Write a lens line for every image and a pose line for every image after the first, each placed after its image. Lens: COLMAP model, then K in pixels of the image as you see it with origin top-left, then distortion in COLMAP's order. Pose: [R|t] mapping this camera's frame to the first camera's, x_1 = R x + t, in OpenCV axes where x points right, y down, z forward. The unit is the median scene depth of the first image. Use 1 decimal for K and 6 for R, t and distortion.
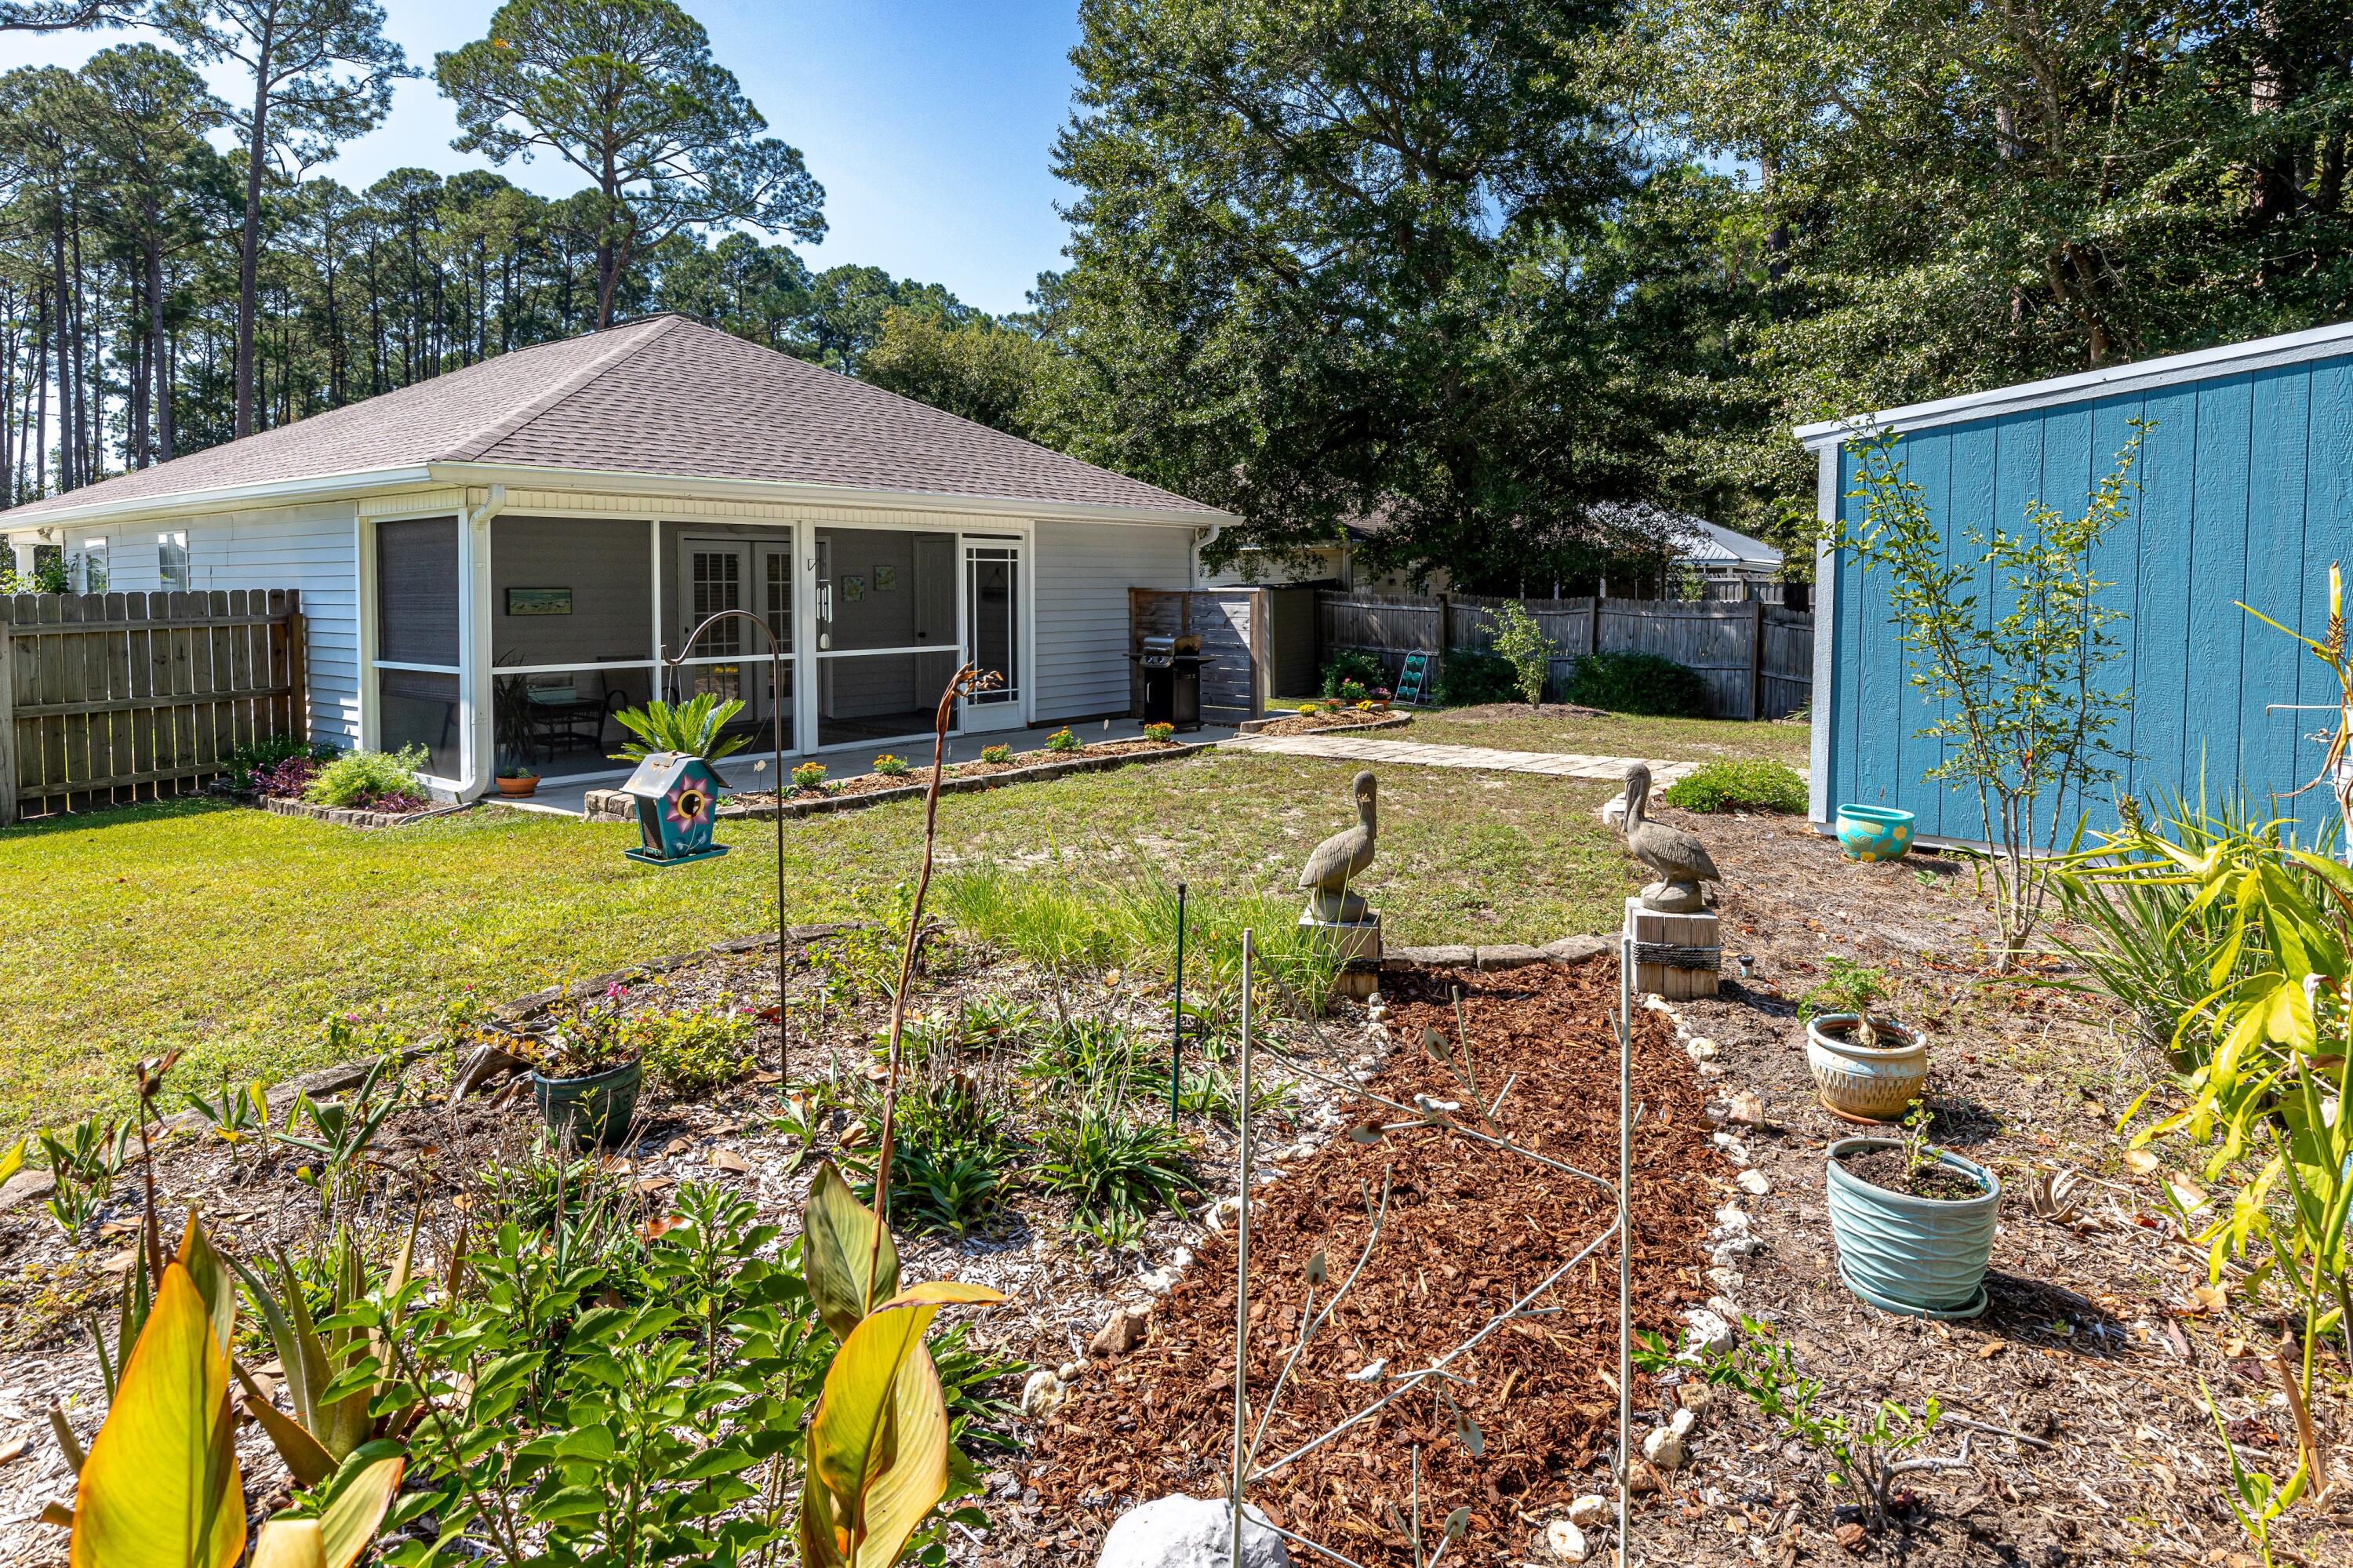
lens RADIAL K [[1409.1, 0, 1034.1], [0, 1409.1, 628.2], [0, 0, 1]] dist [-0.000349, -0.001515]
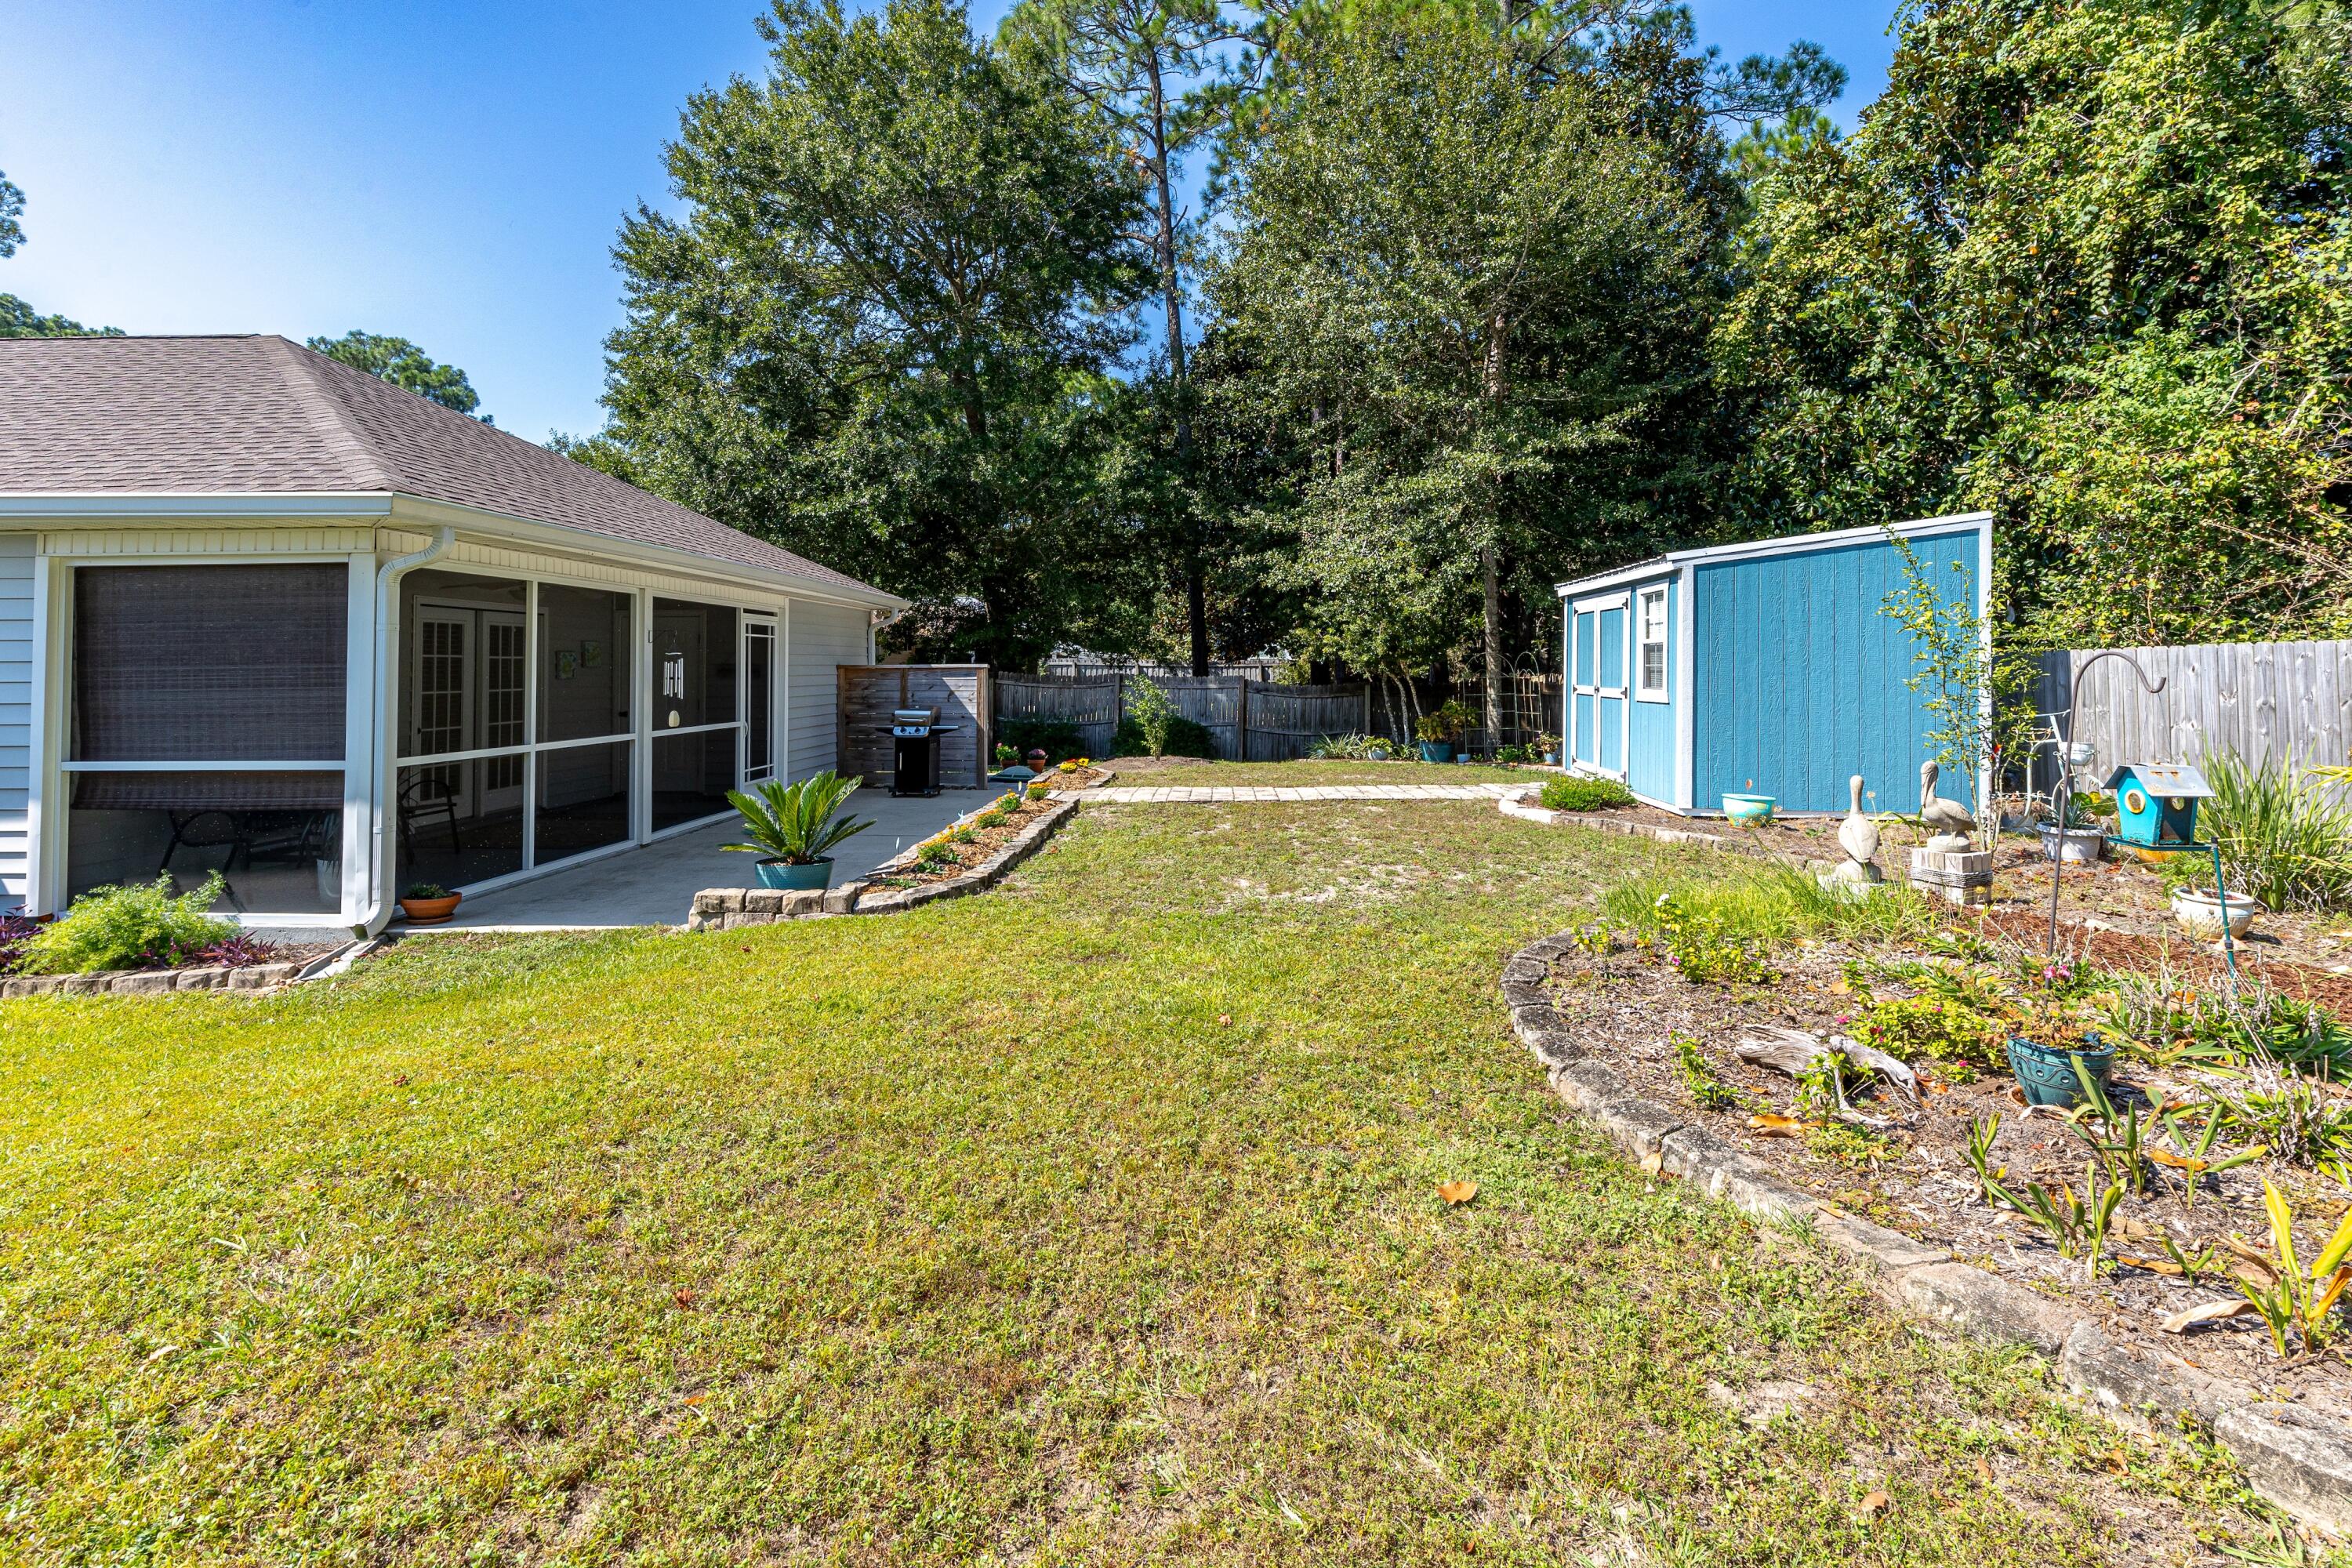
lens RADIAL K [[1235.1, 0, 1099.4], [0, 1235.1, 637.7], [0, 0, 1]] dist [0.001803, 0.000438]
pose [[0.776570, 0.015496, 0.629841, -0.284973], [0.022027, 0.998419, -0.051723, 0.002680], [-0.629646, 0.054039, 0.775000, 0.121845]]
